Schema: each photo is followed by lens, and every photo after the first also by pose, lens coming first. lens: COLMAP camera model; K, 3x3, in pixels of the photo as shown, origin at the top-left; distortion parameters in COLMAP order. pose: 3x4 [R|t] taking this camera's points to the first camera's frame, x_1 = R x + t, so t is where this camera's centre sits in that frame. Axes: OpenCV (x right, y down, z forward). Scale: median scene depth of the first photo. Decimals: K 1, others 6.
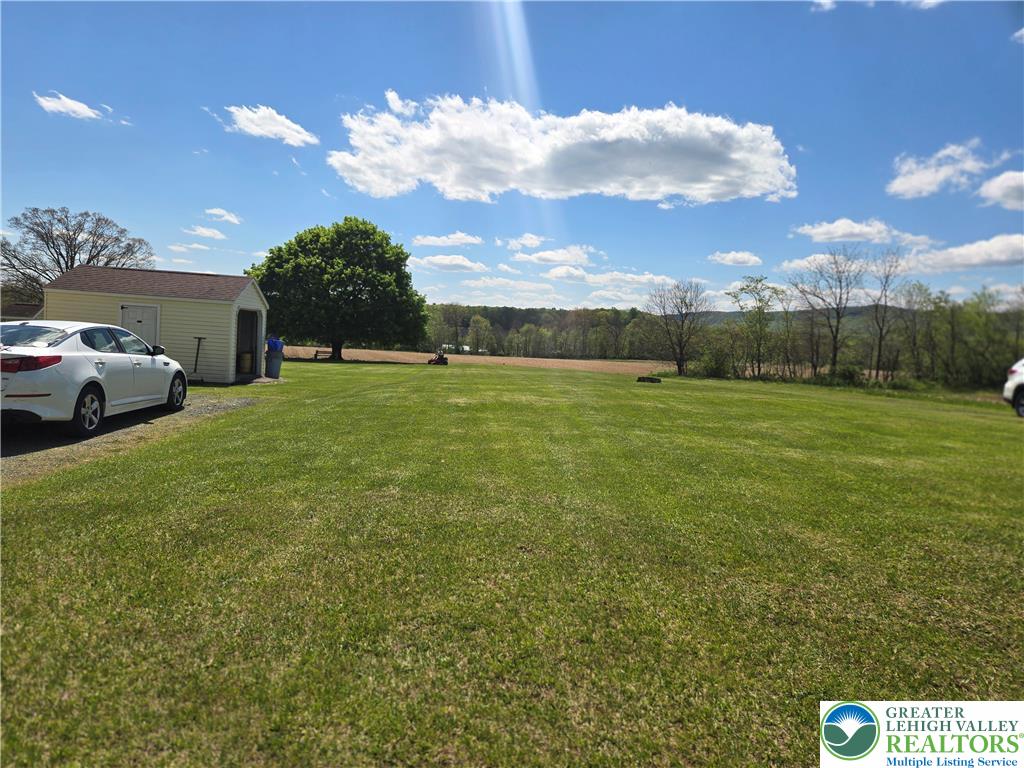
lens RADIAL K [[678.1, 0, 512.6], [0, 678.1, 382.0], [0, 0, 1]] dist [0.010983, 0.001460]
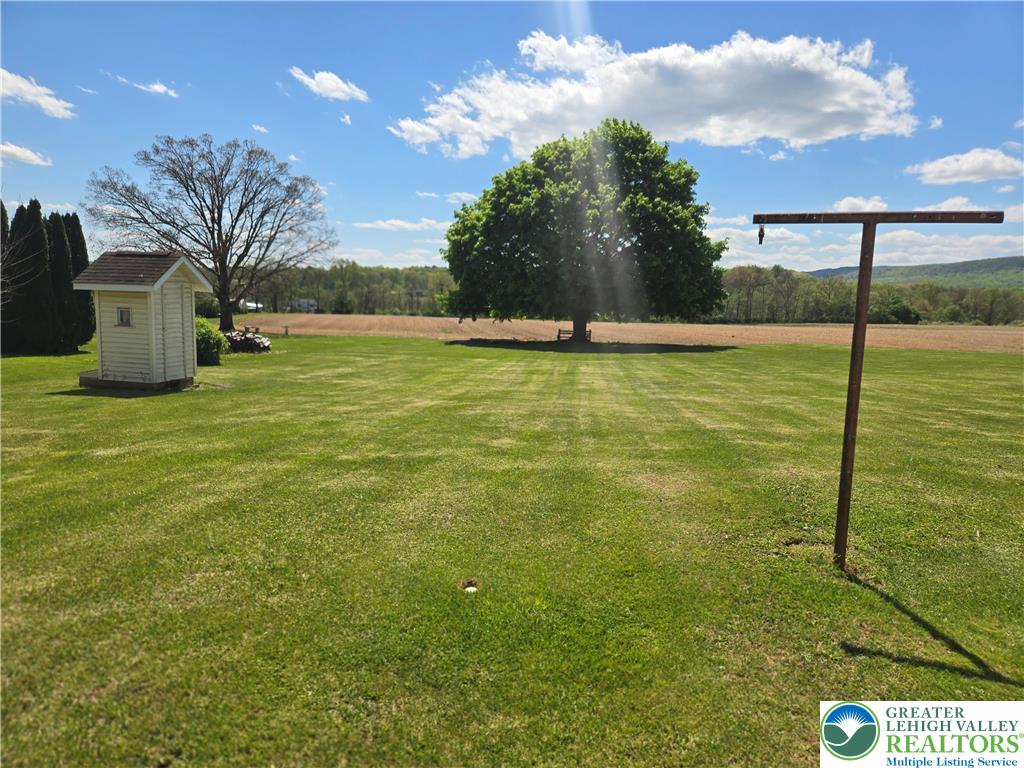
lens RADIAL K [[678.1, 0, 514.4], [0, 678.1, 382.6], [0, 0, 1]] dist [0.010983, 0.001460]
pose [[0.986163, -0.006426, -0.165655, -0.224794], [0.015037, 0.998597, 0.050782, -0.029817], [0.165096, -0.052570, 0.984876, 0.340486]]
